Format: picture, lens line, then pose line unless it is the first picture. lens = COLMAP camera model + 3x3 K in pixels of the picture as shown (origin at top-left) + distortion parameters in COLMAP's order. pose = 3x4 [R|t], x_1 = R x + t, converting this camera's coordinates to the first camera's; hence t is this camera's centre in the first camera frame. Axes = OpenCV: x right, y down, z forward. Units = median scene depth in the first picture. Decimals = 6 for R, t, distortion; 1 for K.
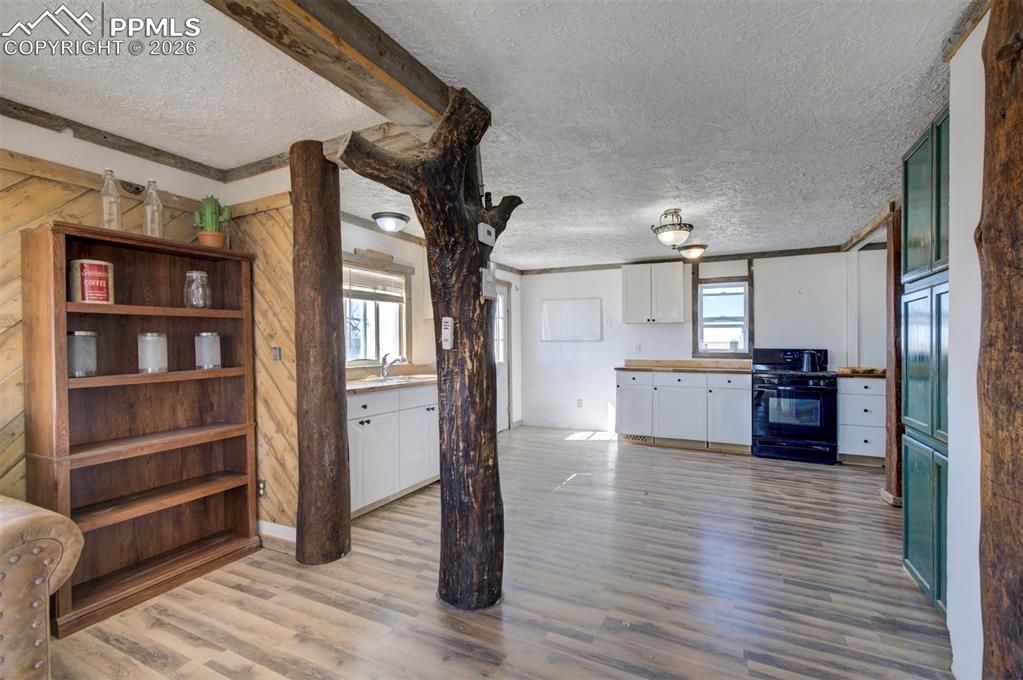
lens RADIAL K [[448.6, 0, 508.3], [0, 448.6, 345.3], [0, 0, 1]] dist [-0.001276, 0.000707]
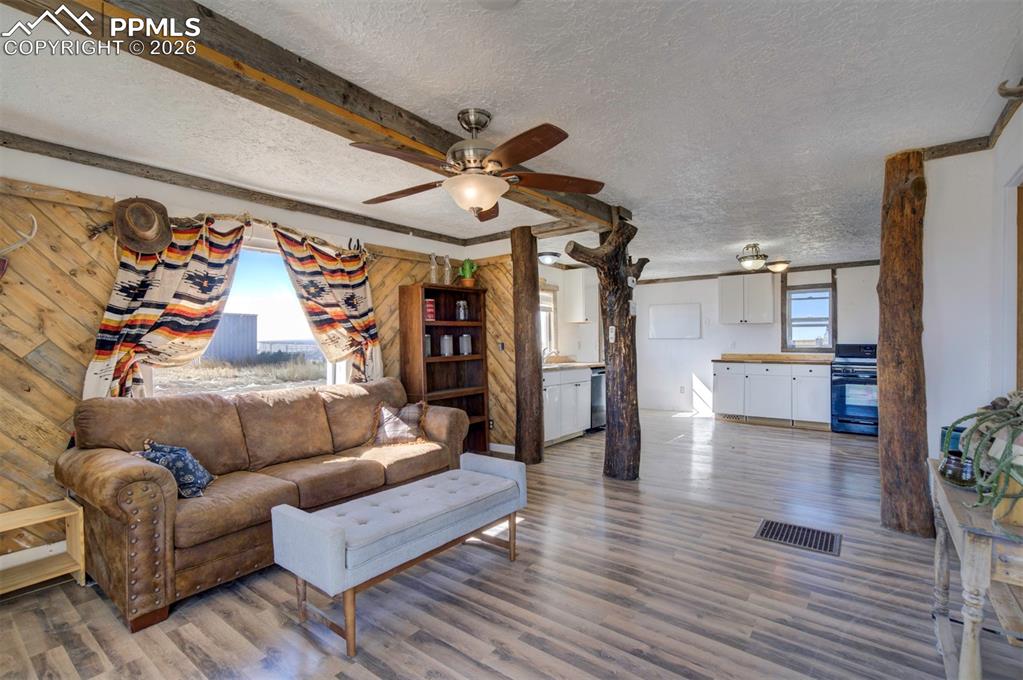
lens RADIAL K [[466.7, 0, 517.4], [0, 466.7, 345.3], [0, 0, 1]] dist [-0.001906, 0.000431]
pose [[0.983385, -0.001638, -0.181525, -0.123237], [0.002182, 0.999994, 0.002798, 0.009486], [0.181519, -0.003148, 0.983382, -0.756527]]
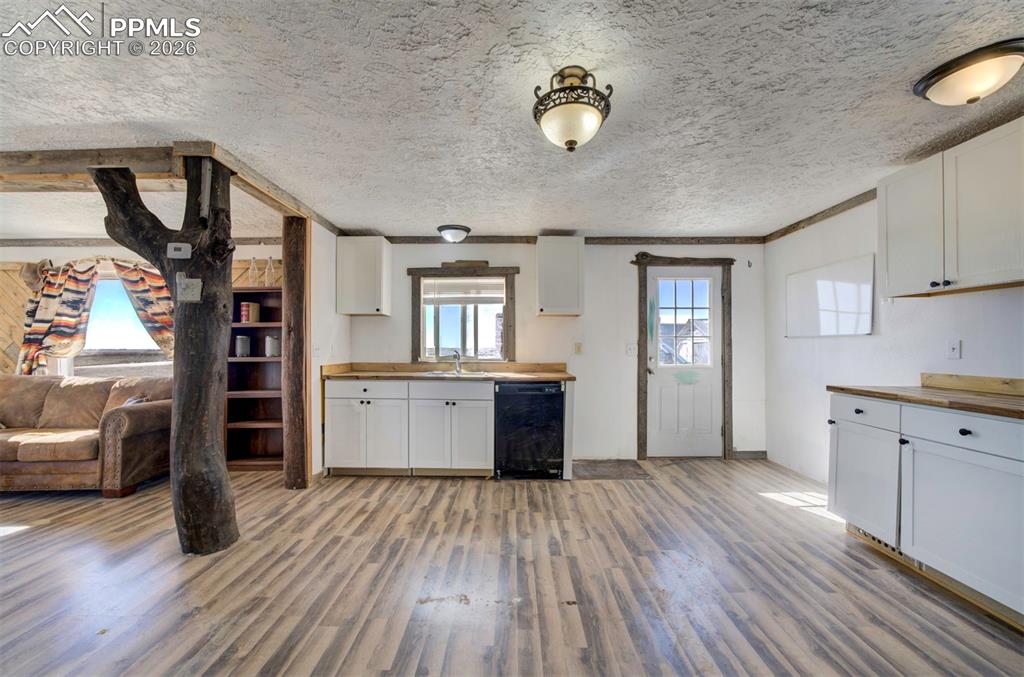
lens RADIAL K [[390.1, 0, 514.2], [0, 390.1, 349.4], [0, 0, 1]] dist [0.001265, 0.000558]
pose [[0.453543, 0.012367, -0.891149, 0.998547], [-0.002022, 0.999915, 0.012847, 0.005555], [0.891232, -0.004025, 0.453529, 1.003347]]
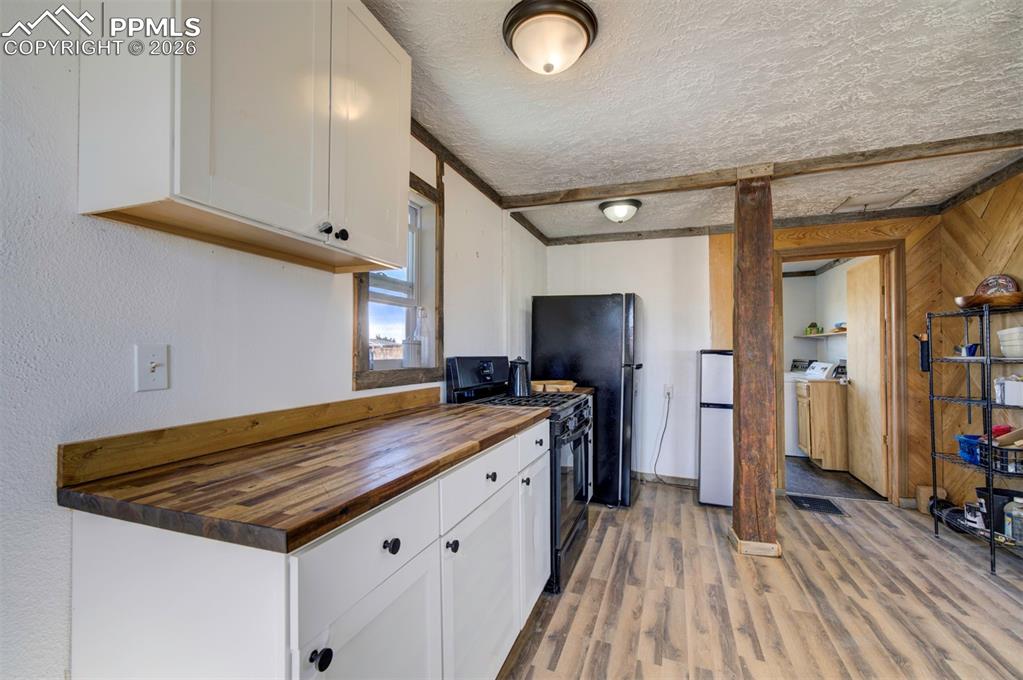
lens RADIAL K [[418.0, 0, 509.2], [0, 418.0, 345.5], [0, 0, 1]] dist [0.001354, 0.000231]
pose [[-0.090069, 0.009887, 0.995886, 0.241082], [0.006864, 0.999933, -0.009307, -0.001328], [-0.995912, 0.005998, -0.090131, 2.010434]]
